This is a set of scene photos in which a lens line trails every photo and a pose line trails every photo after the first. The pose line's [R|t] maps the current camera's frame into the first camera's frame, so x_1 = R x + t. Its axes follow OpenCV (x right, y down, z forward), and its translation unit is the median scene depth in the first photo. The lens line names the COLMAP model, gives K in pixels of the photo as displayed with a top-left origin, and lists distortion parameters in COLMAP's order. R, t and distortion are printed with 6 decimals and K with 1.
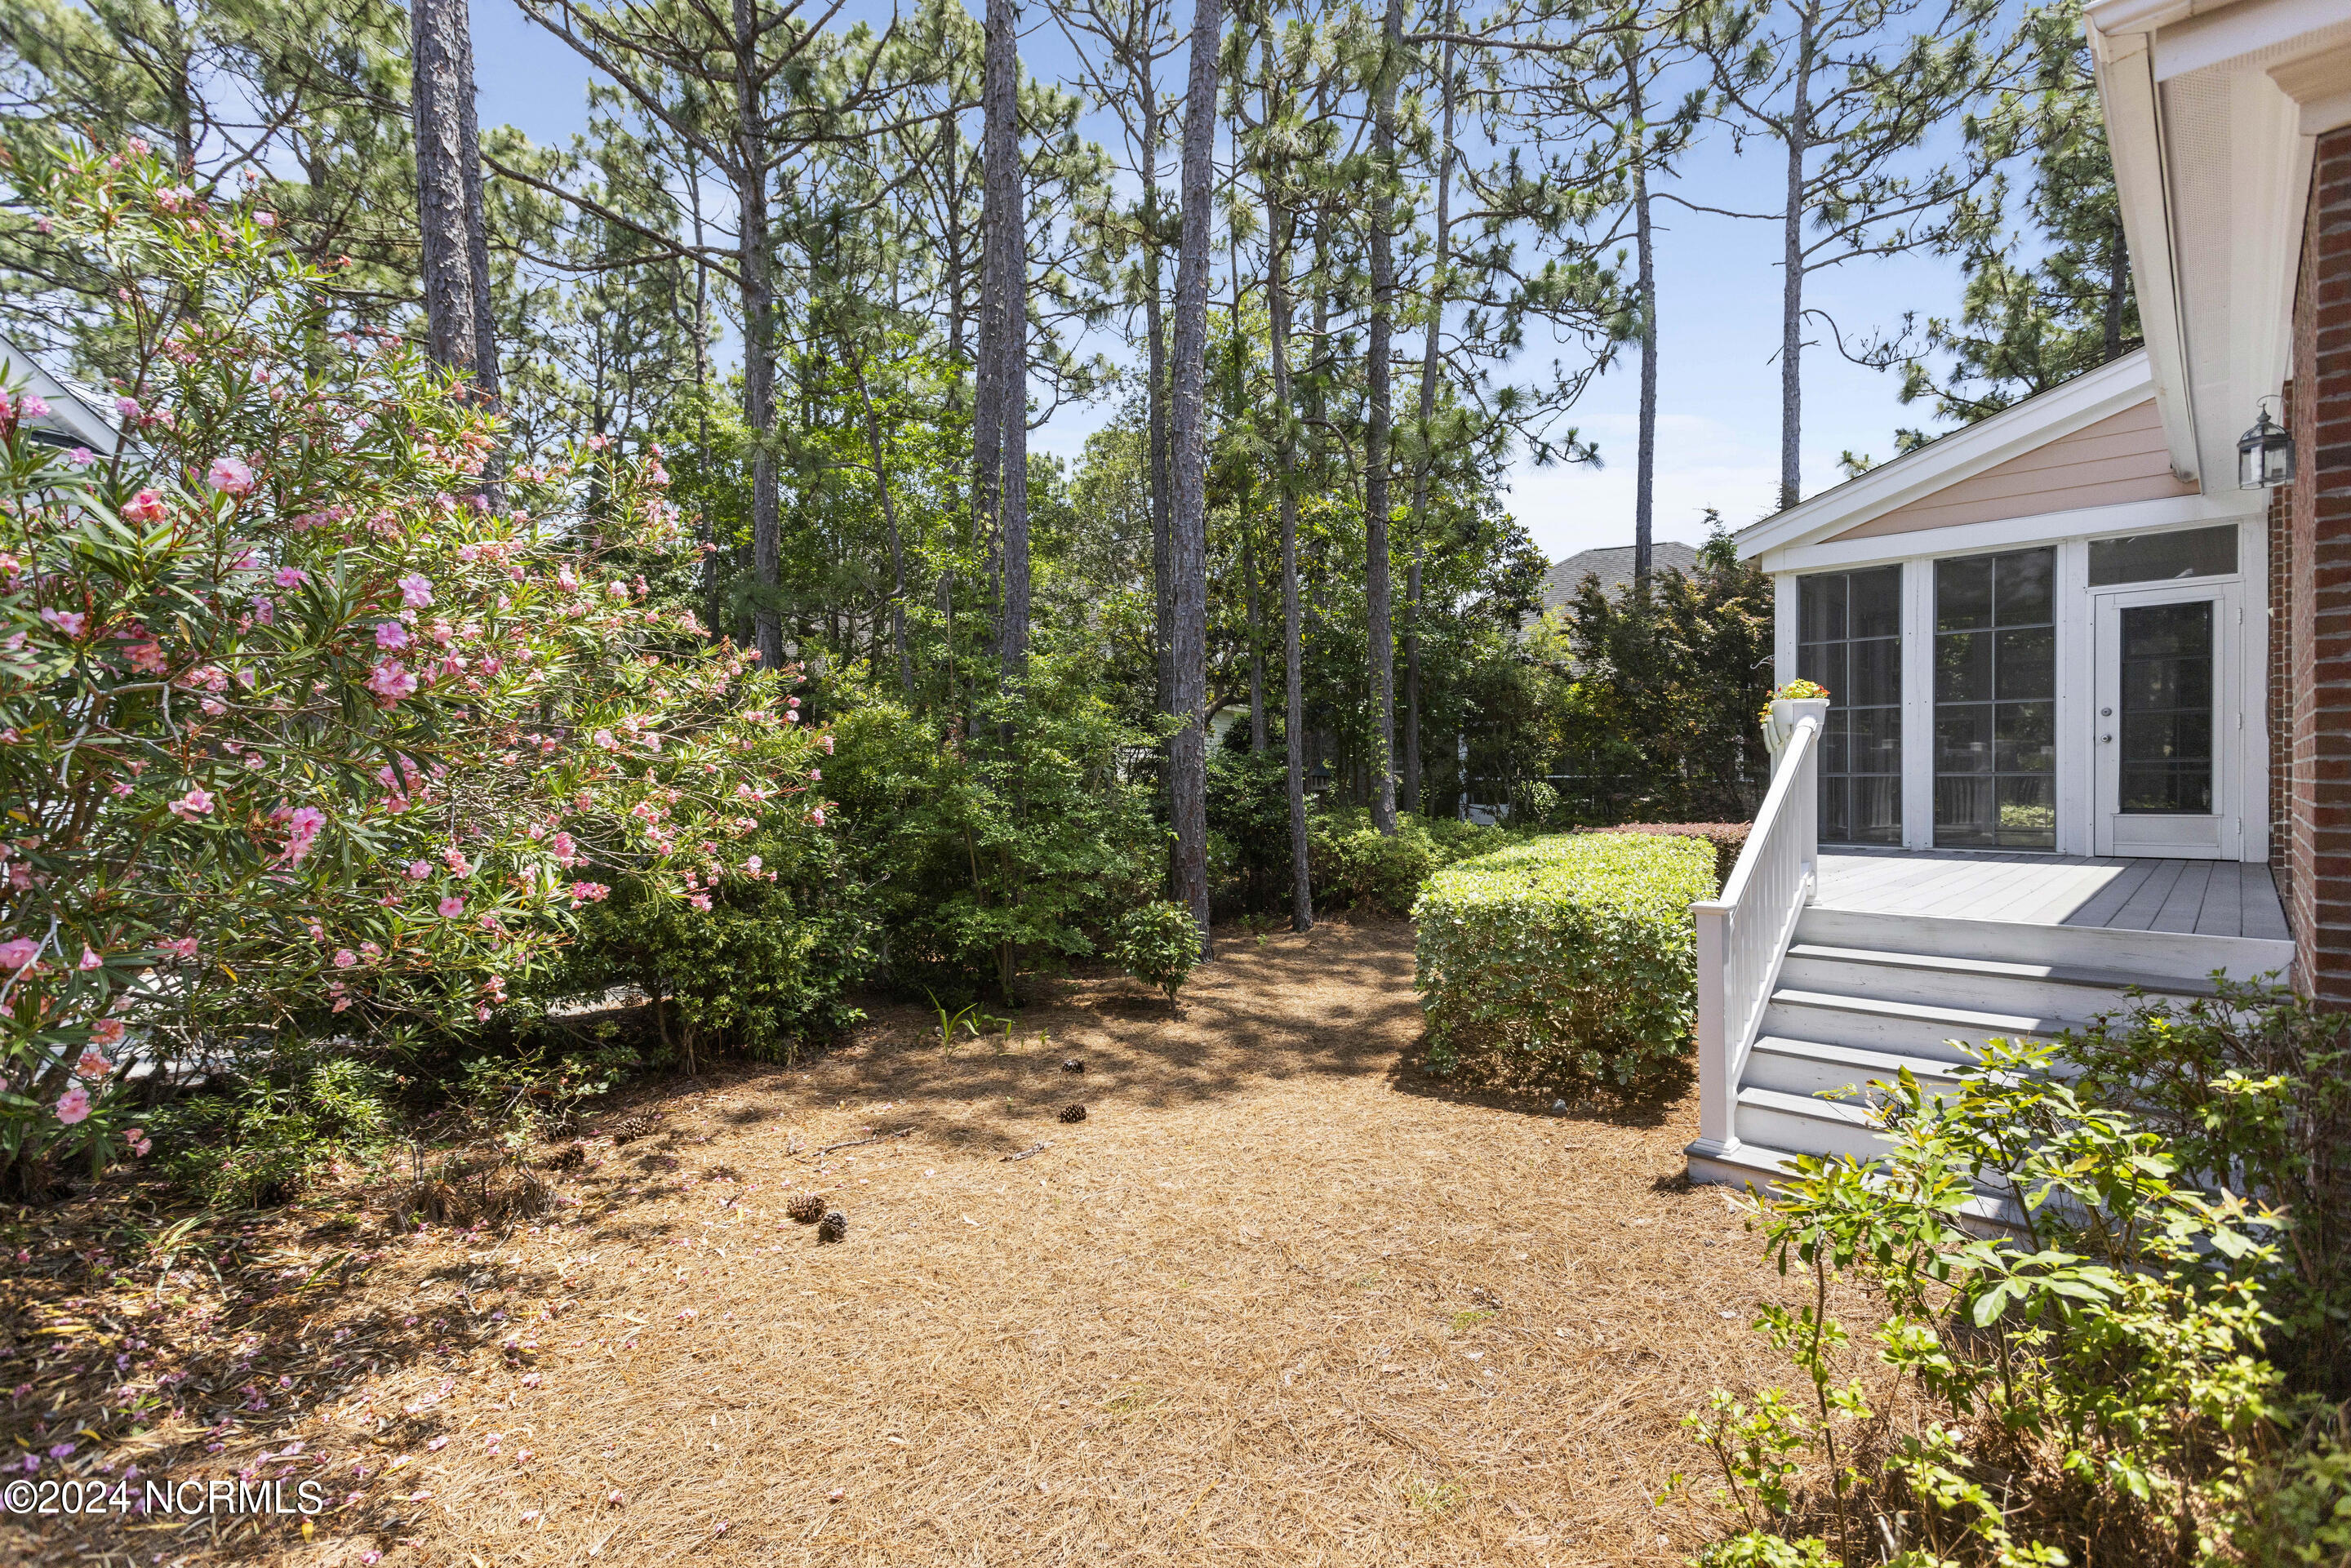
lens RADIAL K [[1116.5, 0, 1187.8], [0, 1116.5, 776.0], [0, 0, 1]] dist [0.005222, 0.000810]
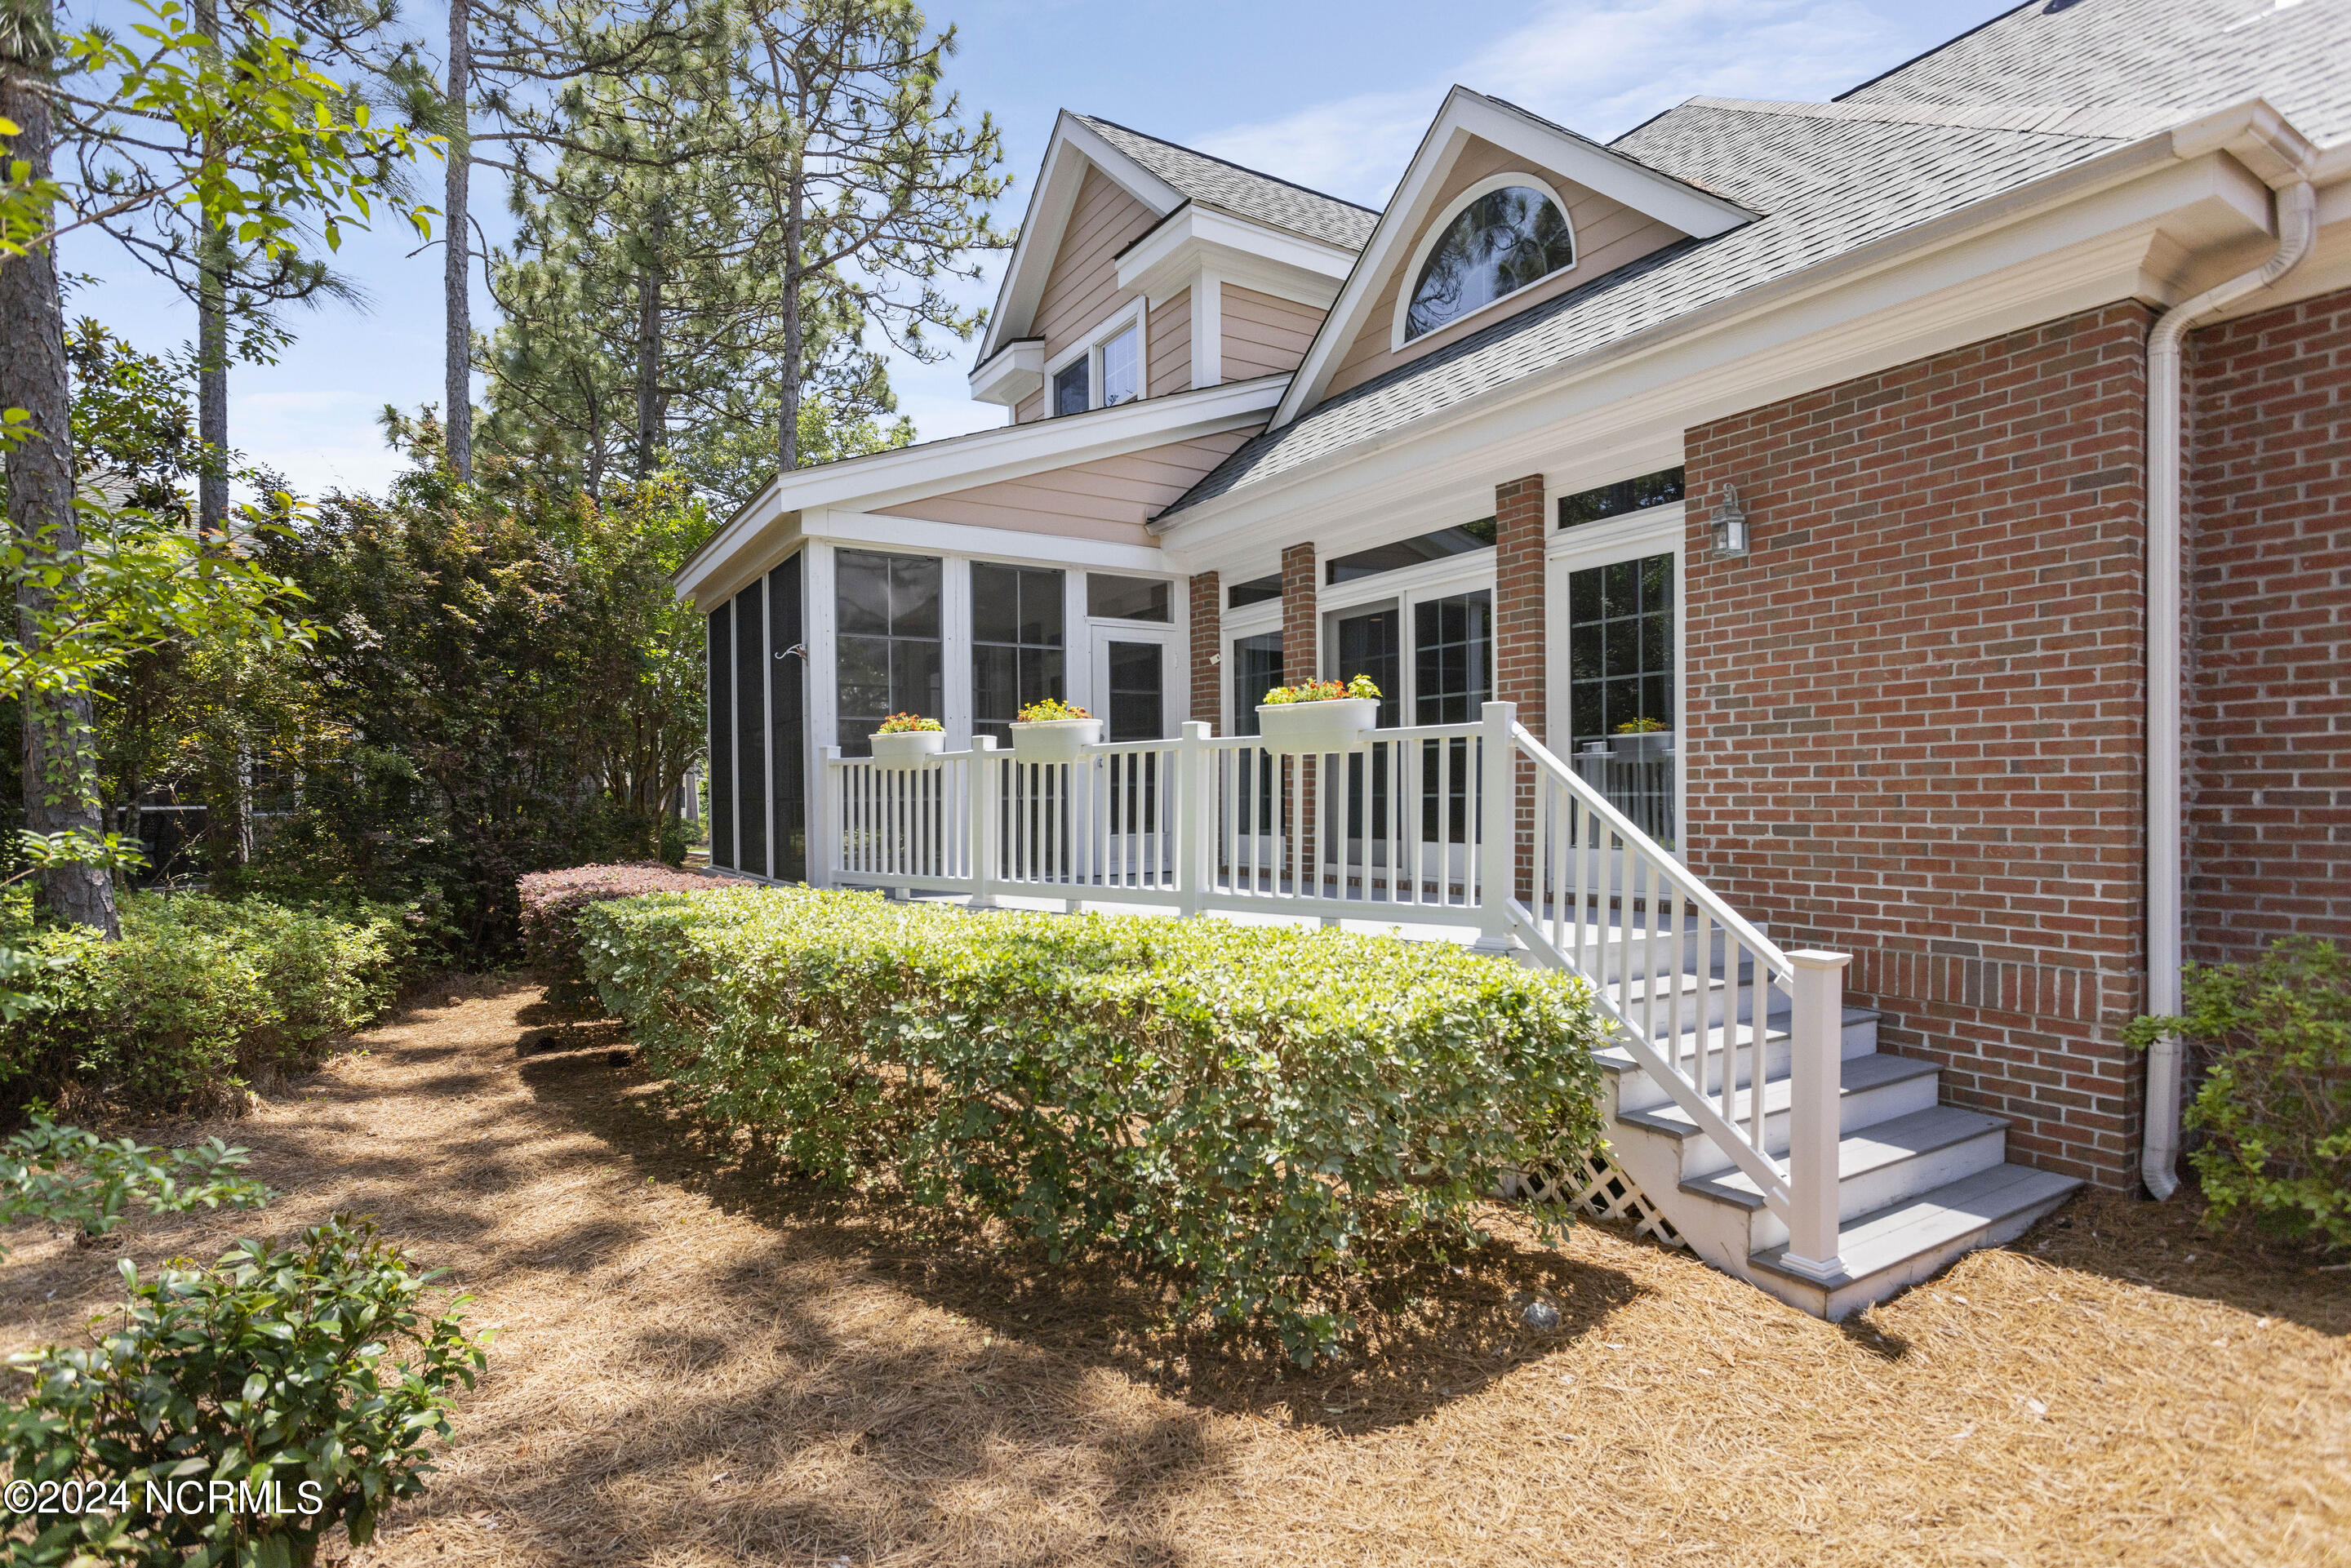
lens RADIAL K [[1211.6, 0, 1163.5], [0, 1211.6, 789.7], [0, 0, 1]] dist [-0.001255, -0.001920]
pose [[0.273966, 0.005471, 0.961724, -0.253718], [0.003134, 0.999973, -0.006581, -0.002335], [-0.961734, 0.004817, 0.273942, 0.661984]]
